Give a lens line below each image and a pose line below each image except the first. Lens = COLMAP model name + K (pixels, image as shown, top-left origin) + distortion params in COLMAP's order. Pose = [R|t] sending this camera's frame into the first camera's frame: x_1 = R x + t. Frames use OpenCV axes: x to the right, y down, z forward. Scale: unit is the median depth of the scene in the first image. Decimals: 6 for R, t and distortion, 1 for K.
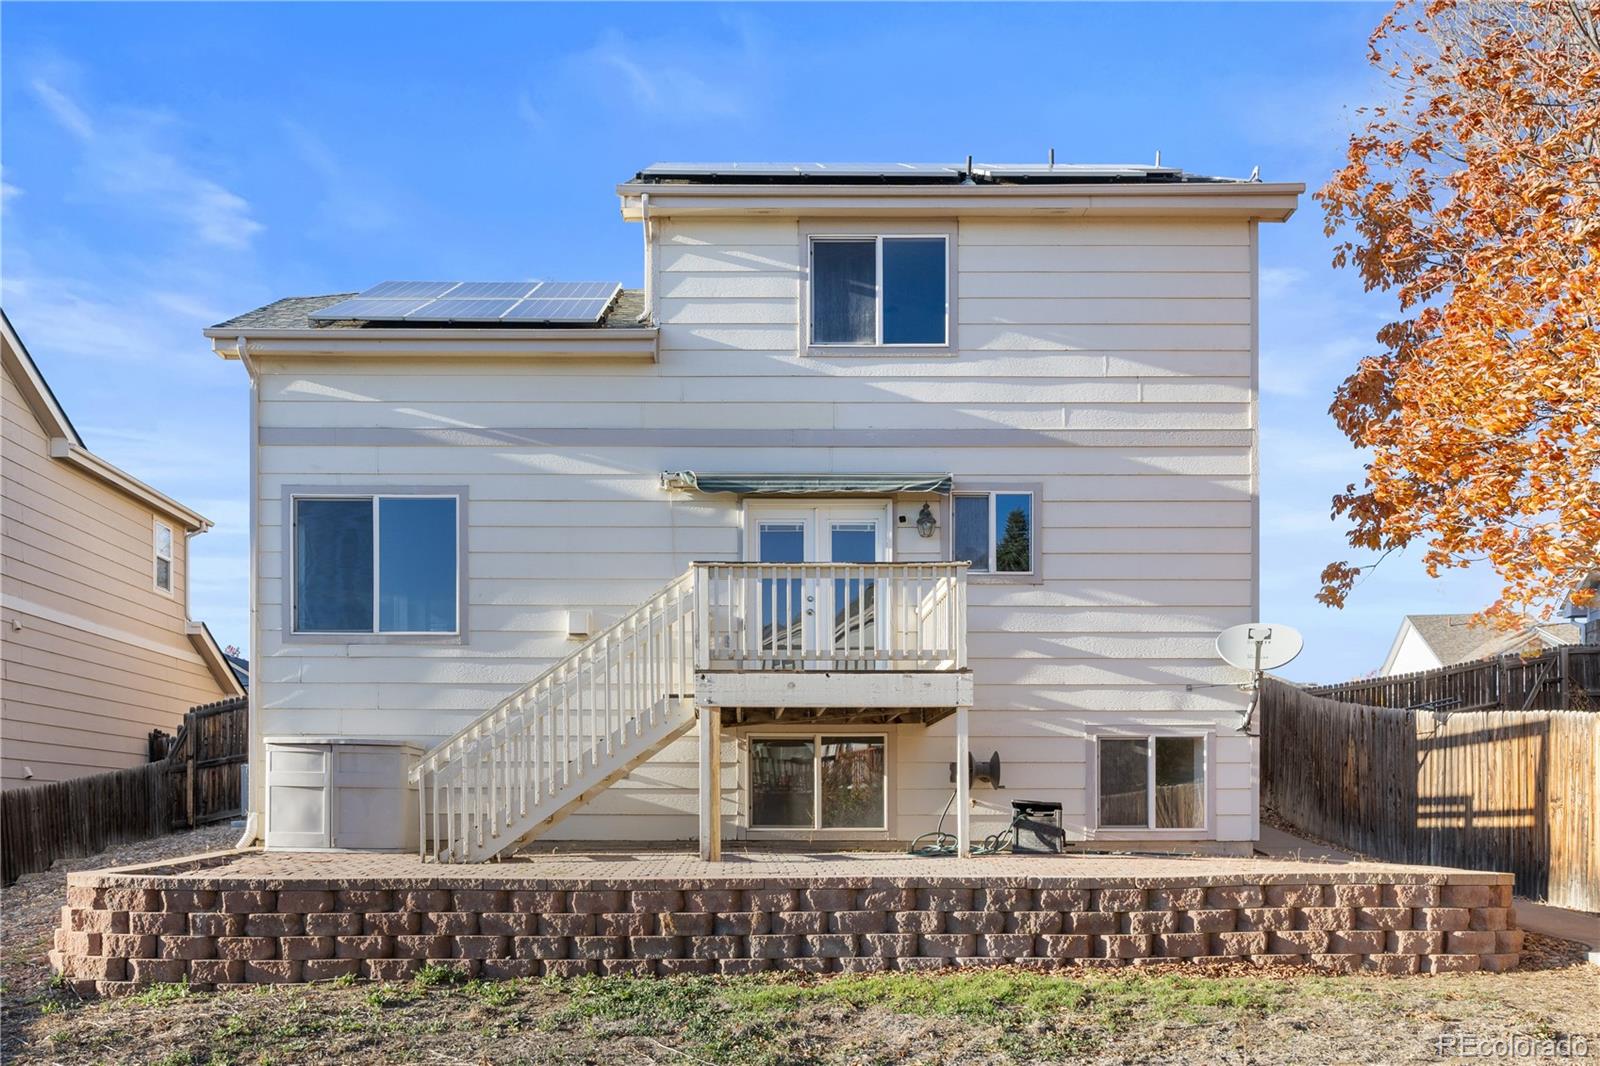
lens RADIAL K [[1207.2, 0, 800.1], [0, 1207.2, 662.2], [0, 0, 1]] dist [-0.003482, -0.003986]
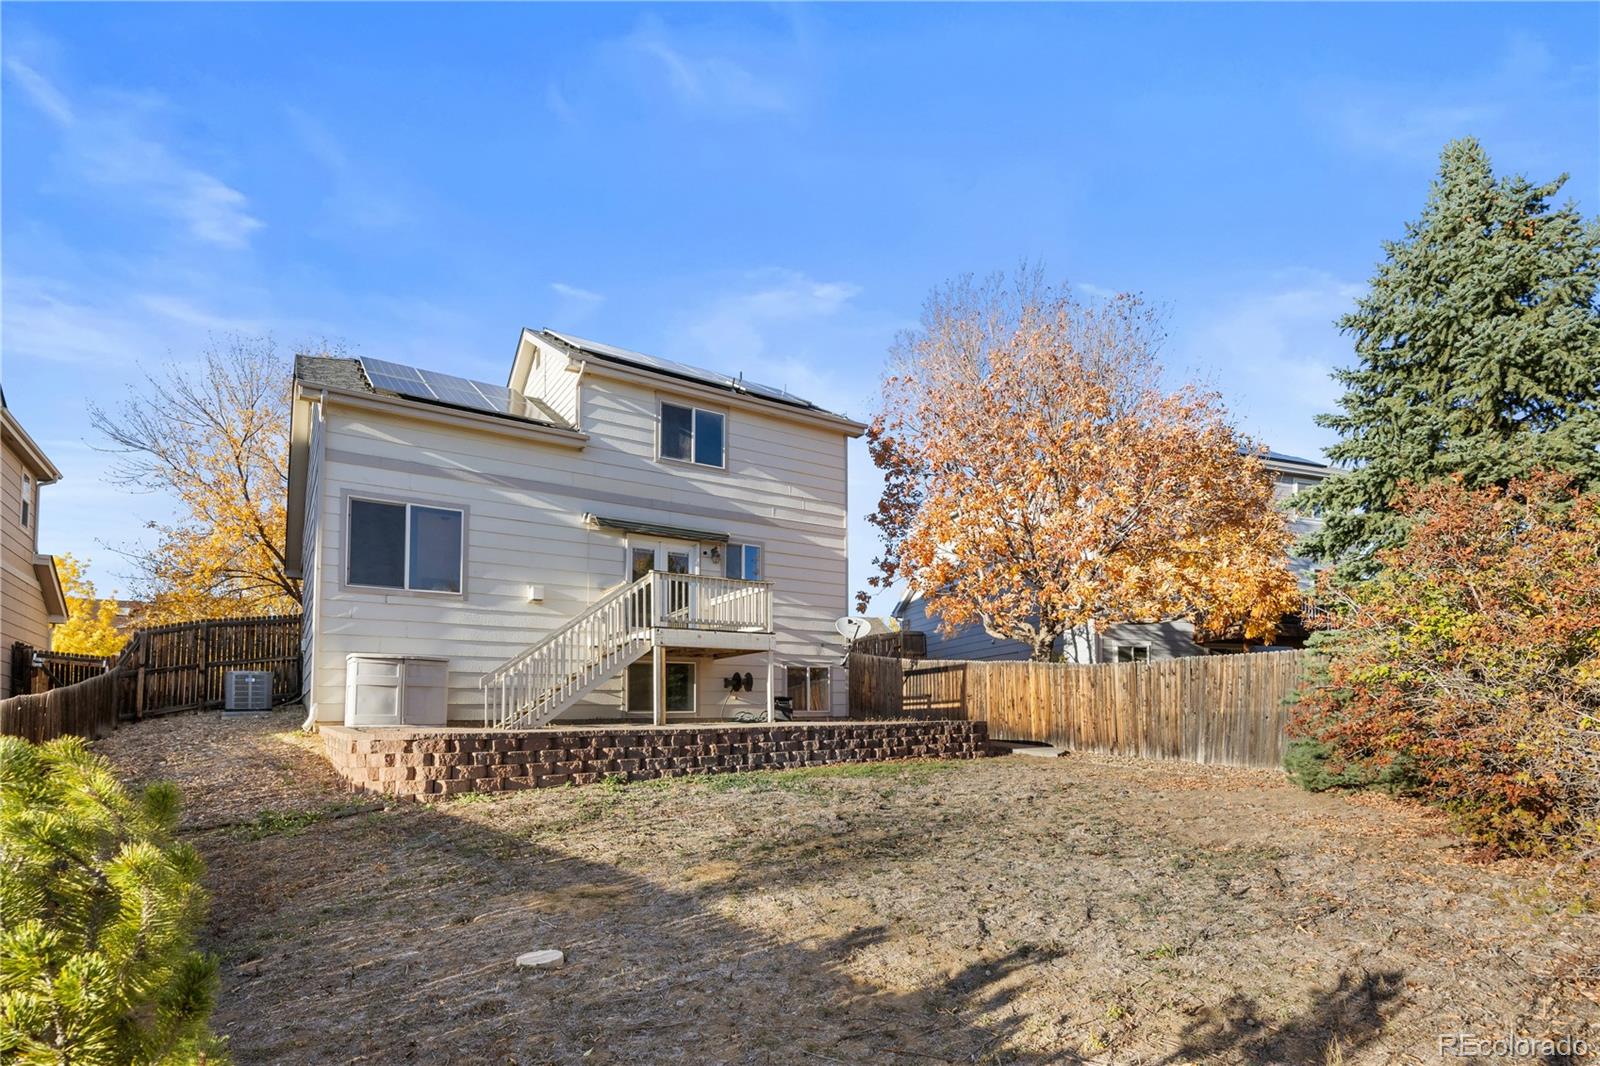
lens RADIAL K [[795.8, 0, 800.0], [0, 795.8, 533.0], [0, 0, 1]] dist [-0.011183, 0.000042]
pose [[0.826236, 0.117225, 0.550992, -0.520015], [-0.055235, 0.990254, -0.127851, 0.007359], [-0.560610, 0.075202, 0.824658, -0.168032]]
